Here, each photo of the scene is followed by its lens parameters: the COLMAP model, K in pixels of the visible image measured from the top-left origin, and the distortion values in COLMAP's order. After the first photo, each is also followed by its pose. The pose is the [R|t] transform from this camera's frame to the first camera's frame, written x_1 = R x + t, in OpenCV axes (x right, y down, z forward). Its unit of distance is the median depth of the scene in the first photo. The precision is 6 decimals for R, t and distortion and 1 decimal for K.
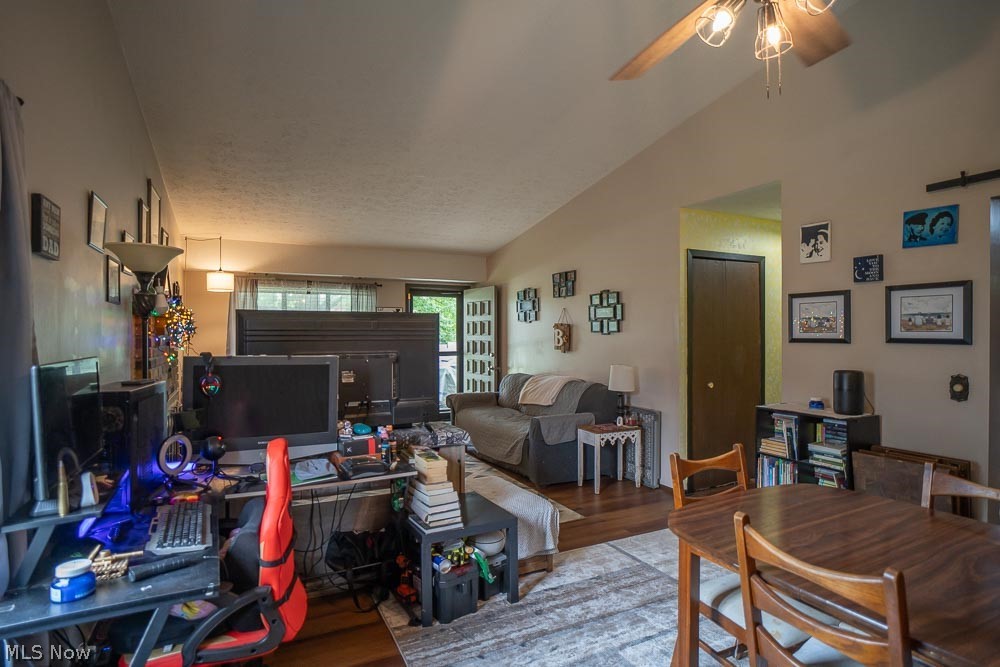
lens RADIAL K [[558.6, 0, 502.6], [0, 558.6, 337.3], [0, 0, 1]] dist [-0.032582, 0.004289]
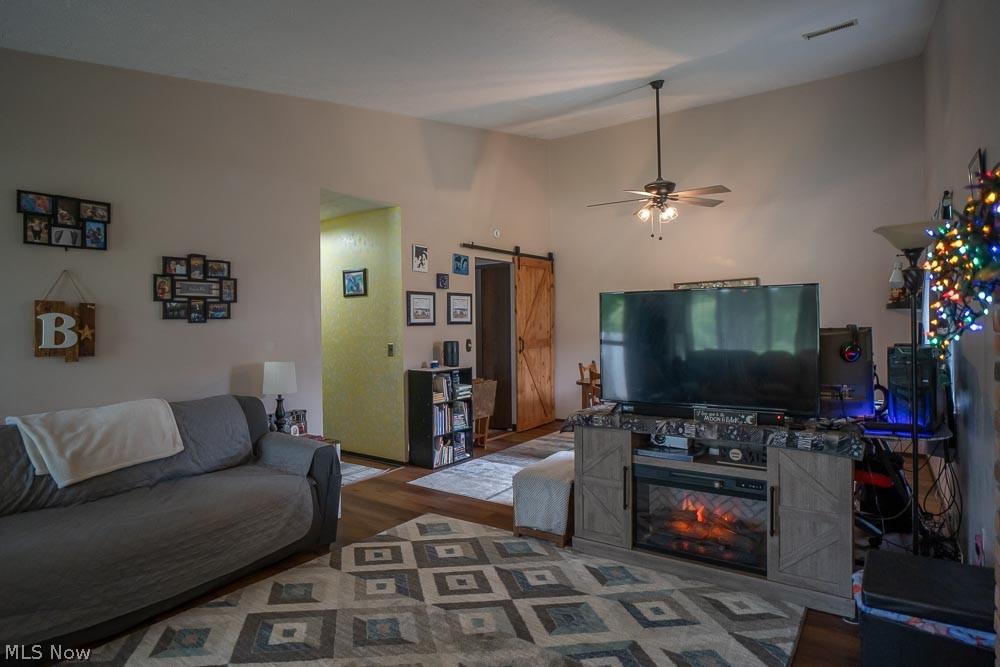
lens RADIAL K [[558.6, 0, 484.3], [0, 558.6, 325.3], [0, 0, 1]] dist [-0.032582, 0.004289]
pose [[-0.479281, 0.001669, 0.877660, -0.931807], [0.021446, 0.999722, 0.009810, -0.001831], [-0.877399, 0.023524, -0.479184, 1.745518]]
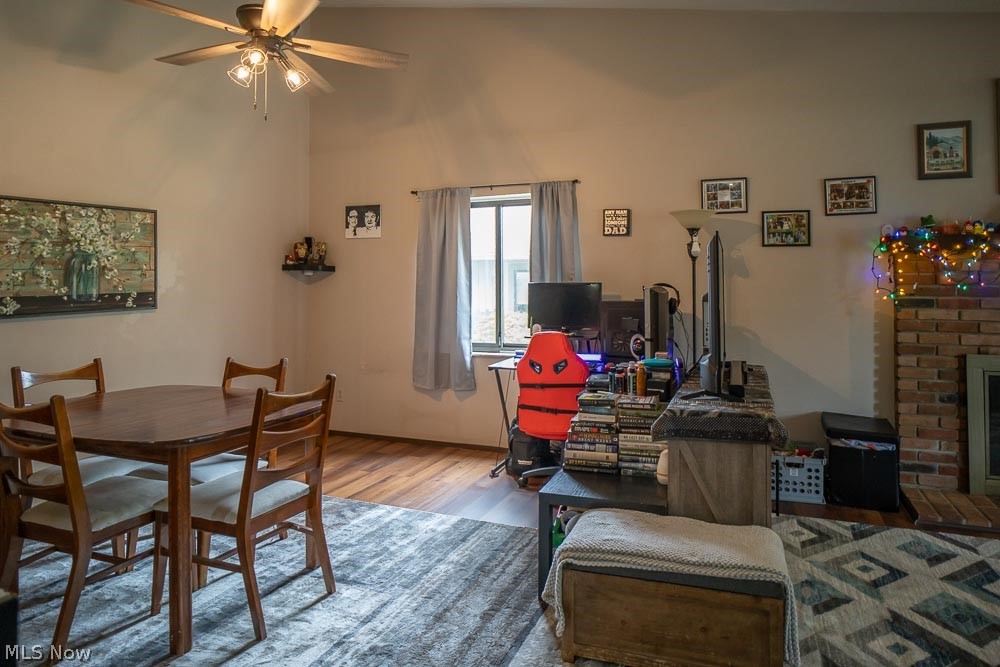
lens RADIAL K [[572.5, 0, 540.2], [0, 572.5, 268.0], [0, 0, 1]] dist [-0.030301, 0.012473]
pose [[-0.719933, -0.019771, -0.693762, 0.531165], [-0.005199, 0.999720, -0.023095, 0.015728], [0.694024, -0.013020, -0.719834, 1.421720]]
